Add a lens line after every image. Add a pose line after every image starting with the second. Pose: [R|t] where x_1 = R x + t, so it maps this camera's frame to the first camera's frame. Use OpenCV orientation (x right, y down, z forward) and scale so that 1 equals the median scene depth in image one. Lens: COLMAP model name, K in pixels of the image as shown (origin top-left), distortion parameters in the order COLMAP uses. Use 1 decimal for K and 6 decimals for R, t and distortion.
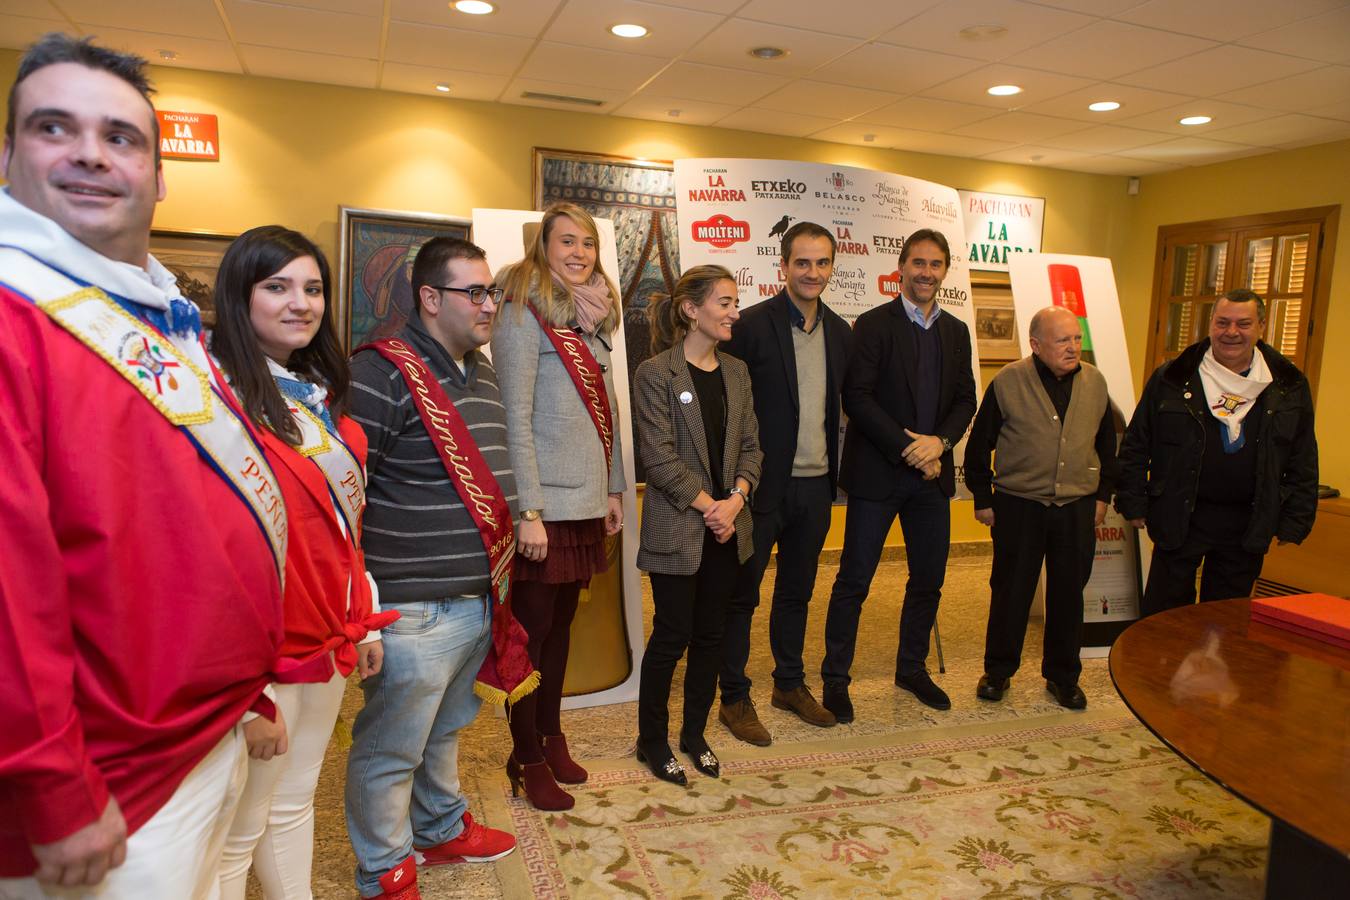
lens RADIAL K [[907.6, 0, 681.4], [0, 907.6, 443.7], [0, 0, 1]] dist [-0.008386, 0.004592]
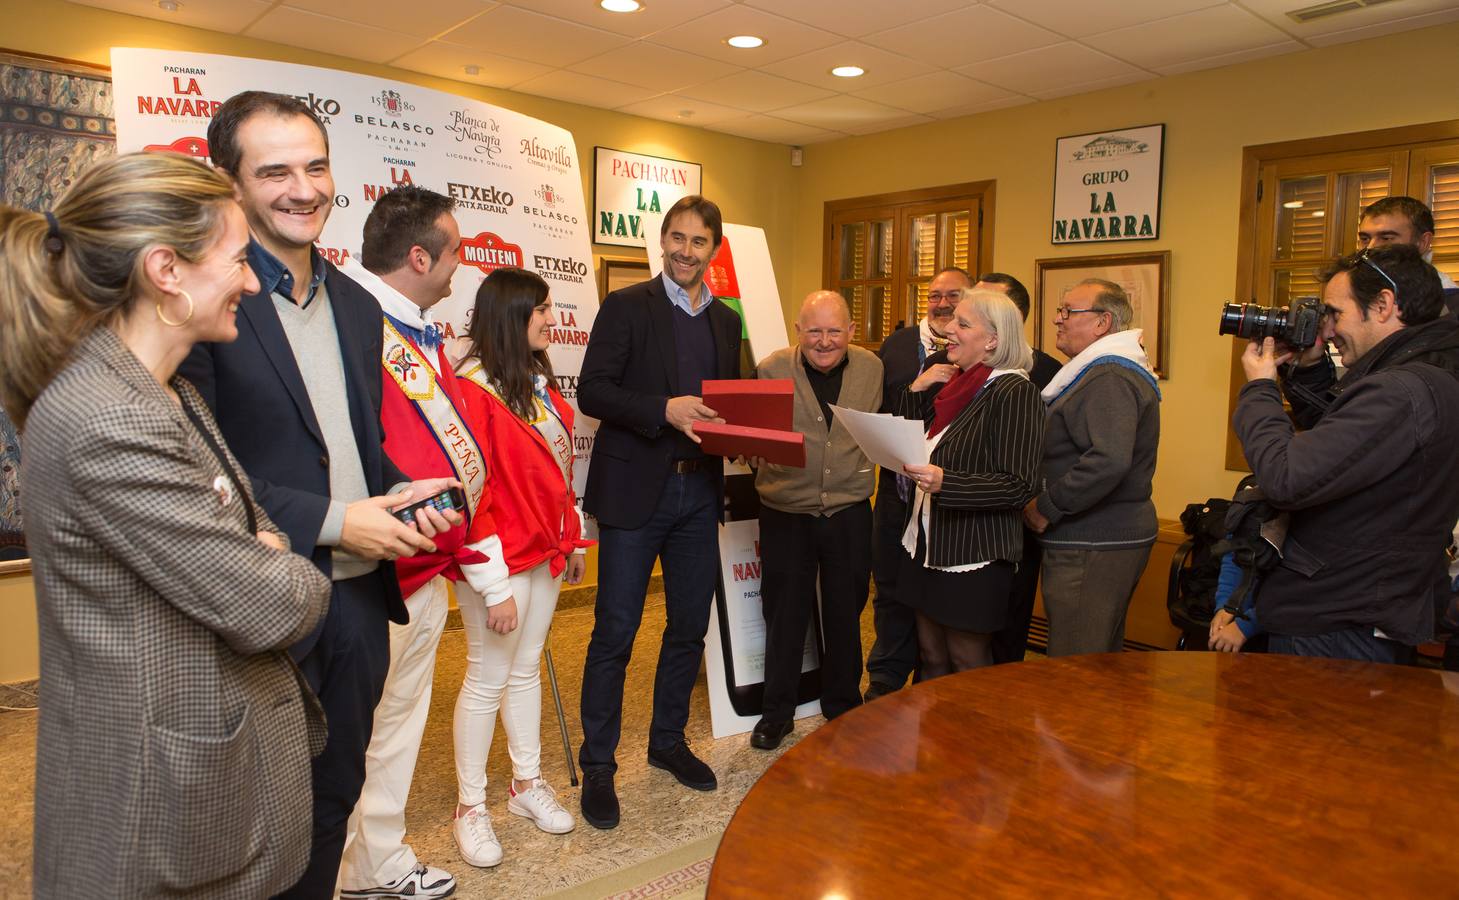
lens RADIAL K [[983.4, 0, 734.3], [0, 983.4, 414.6], [0, 0, 1]] dist [-0.011728, 0.005721]
pose [[0.935173, -0.040312, 0.351891, 0.146494], [0.054608, 0.998033, -0.030792, -0.011391], [-0.349957, 0.048011, 0.935534, 0.212222]]
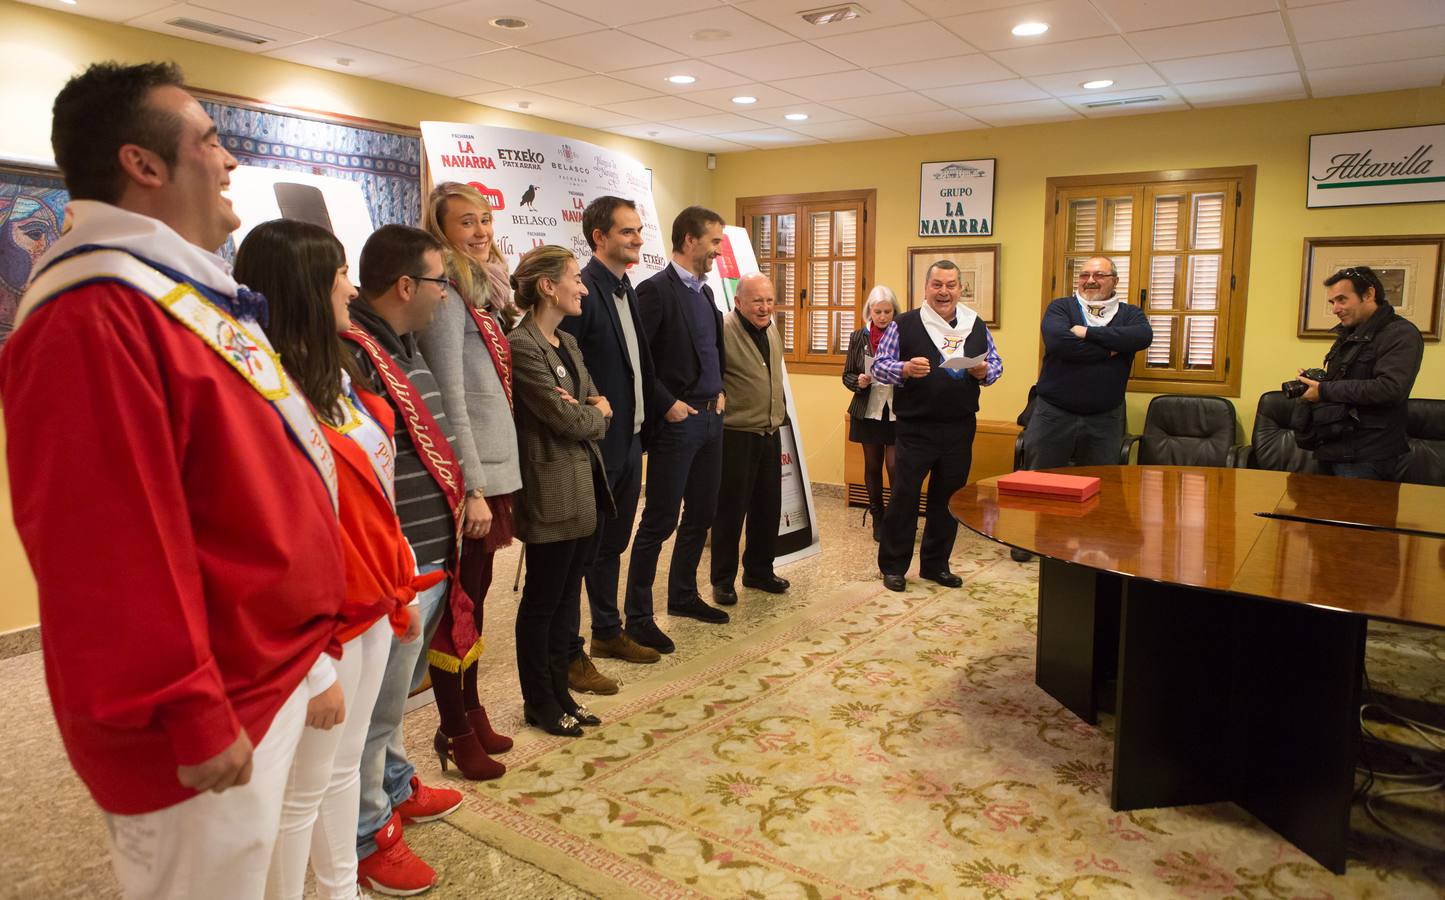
lens RADIAL K [[981.9, 0, 707.4], [0, 981.9, 406.9], [0, 0, 1]] dist [-0.008095, 0.001327]
pose [[0.814925, -0.090052, 0.572527, -0.376467], [0.091287, 0.995468, 0.026640, -0.015423], [-0.572331, 0.030555, 0.819453, -0.006019]]
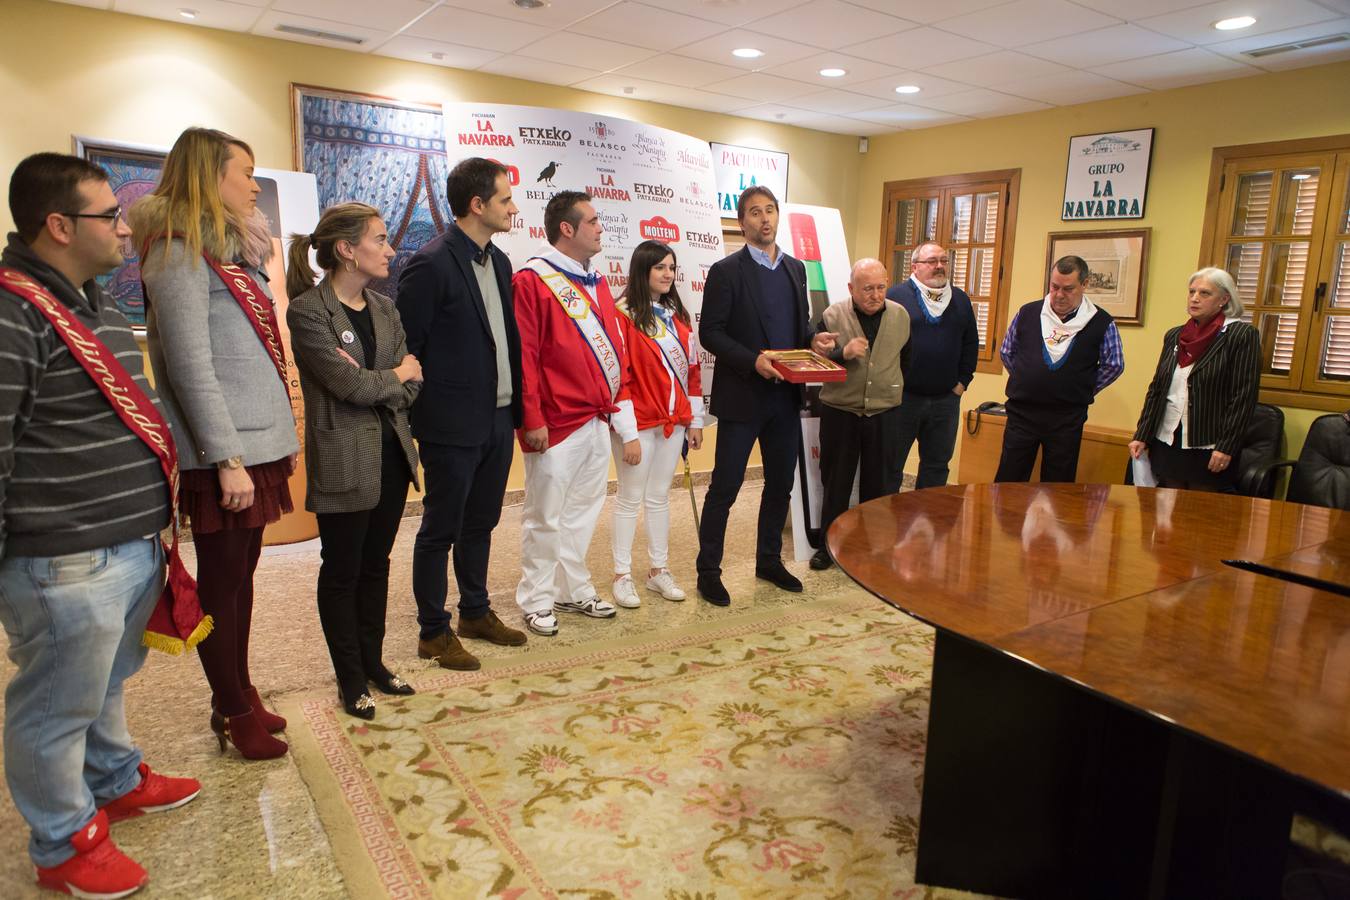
lens RADIAL K [[907.0, 0, 672.3], [0, 907.0, 446.1], [0, 0, 1]] dist [-0.023516, 0.018266]
pose [[0.971606, -0.040746, 0.233070, -0.007990], [0.027658, 0.997866, 0.059151, 0.020737], [-0.234982, -0.051025, 0.970659, -0.072359]]
